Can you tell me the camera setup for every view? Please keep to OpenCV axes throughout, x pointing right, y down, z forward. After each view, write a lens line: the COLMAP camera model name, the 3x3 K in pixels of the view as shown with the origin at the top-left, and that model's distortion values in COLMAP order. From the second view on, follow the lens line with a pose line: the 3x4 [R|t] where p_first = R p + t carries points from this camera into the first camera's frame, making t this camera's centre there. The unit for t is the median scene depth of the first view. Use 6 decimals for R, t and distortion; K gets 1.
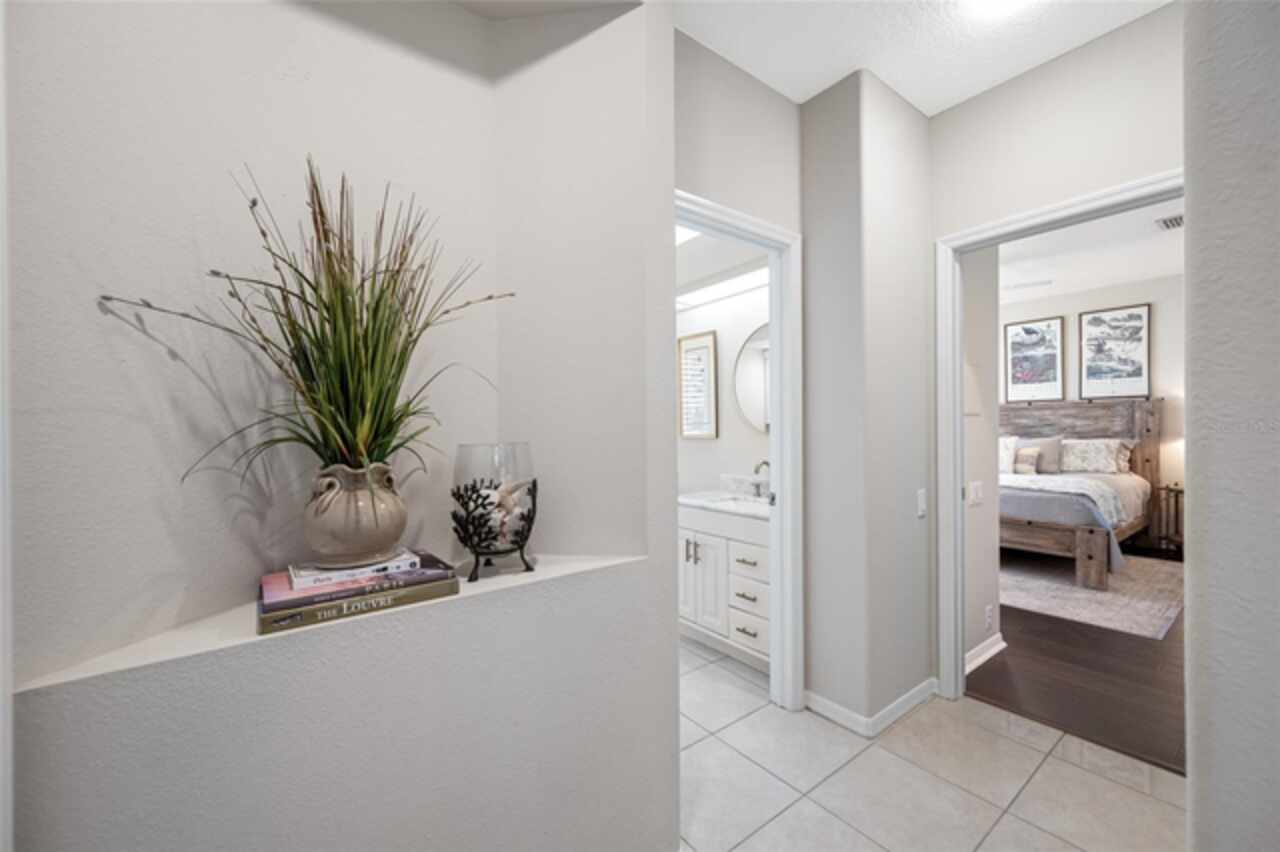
lens RADIAL K [[506.9, 0, 644.0], [0, 506.9, 430.3], [0, 0, 1]] dist [-0.000271, 0.000525]
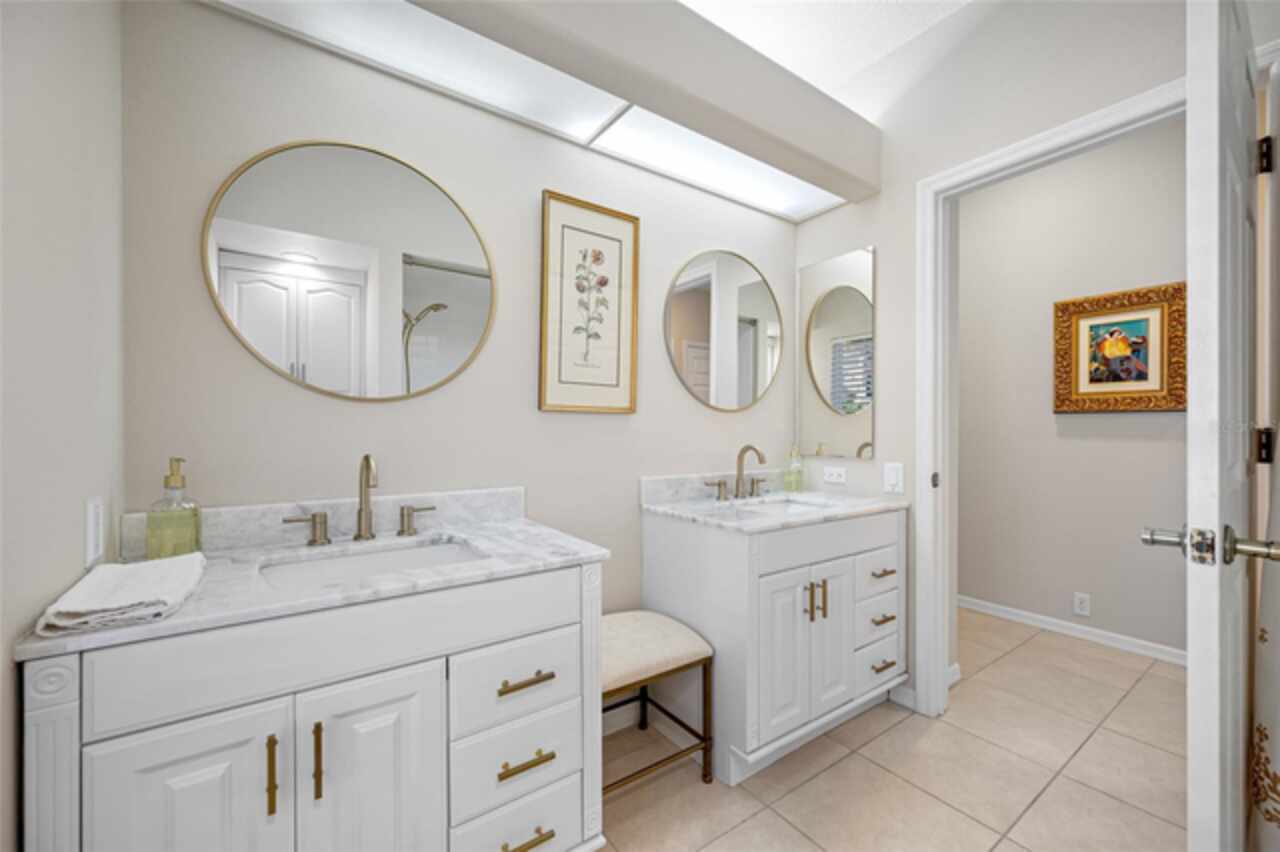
lens RADIAL K [[506.9, 0, 642.8], [0, 506.9, 429.7], [0, 0, 1]] dist [-0.000271, 0.000525]
pose [[0.024903, 0.006547, 0.999668, -0.499521], [-0.007064, 0.999955, -0.006373, 0.045307], [-0.999665, -0.006903, 0.024948, 1.180074]]
